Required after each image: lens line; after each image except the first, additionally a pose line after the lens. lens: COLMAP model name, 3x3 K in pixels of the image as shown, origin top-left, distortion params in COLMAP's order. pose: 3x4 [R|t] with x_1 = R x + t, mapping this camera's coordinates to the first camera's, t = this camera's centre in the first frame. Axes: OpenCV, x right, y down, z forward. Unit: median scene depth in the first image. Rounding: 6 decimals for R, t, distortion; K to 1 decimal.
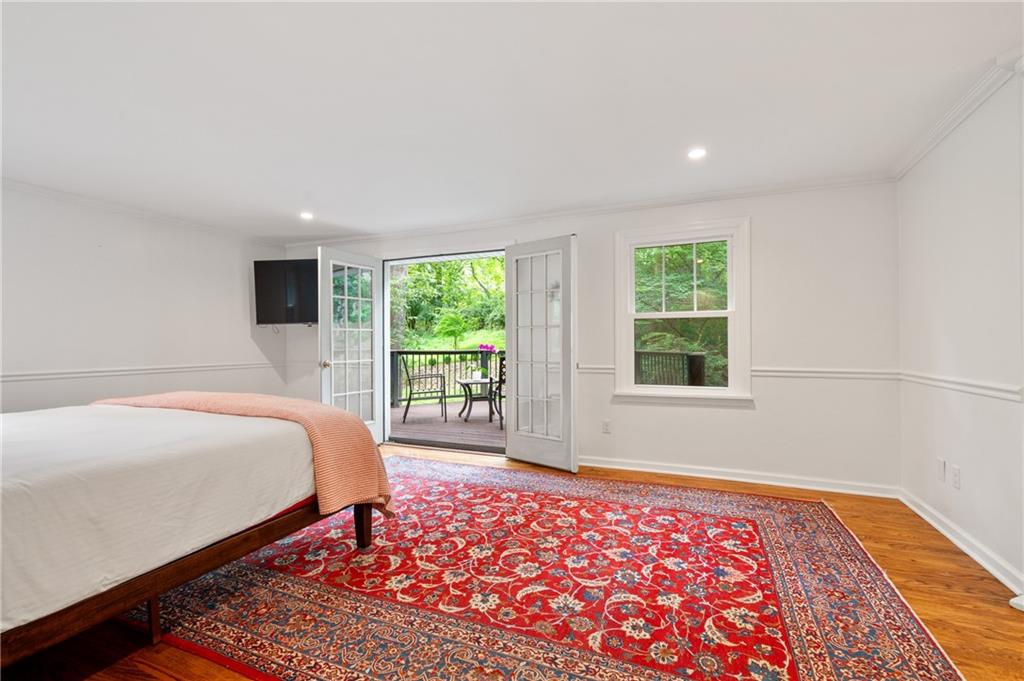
lens RADIAL K [[447.1, 0, 512.0], [0, 447.1, 340.5], [0, 0, 1]] dist [0.000195, -0.000161]
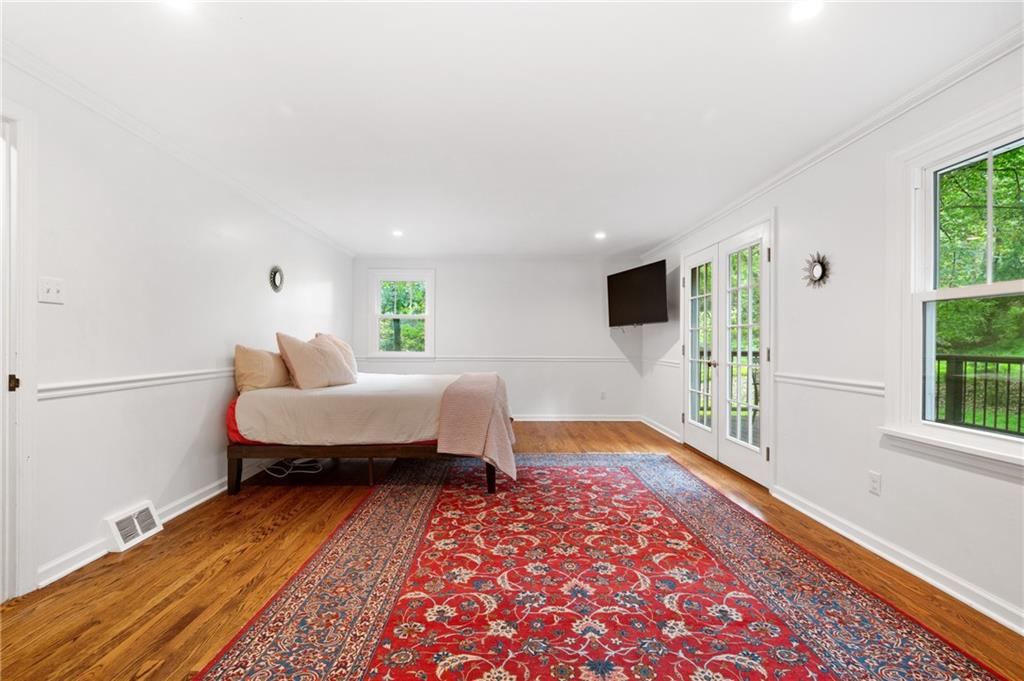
lens RADIAL K [[442.5, 0, 512.0], [0, 442.5, 340.5], [0, 0, 1]] dist [0.000379, 0.000008]
pose [[0.417620, 0.003226, -0.908616, 0.874726], [-0.000335, 0.999994, 0.003396, -0.002935], [0.908622, -0.001114, 0.417619, 0.483330]]
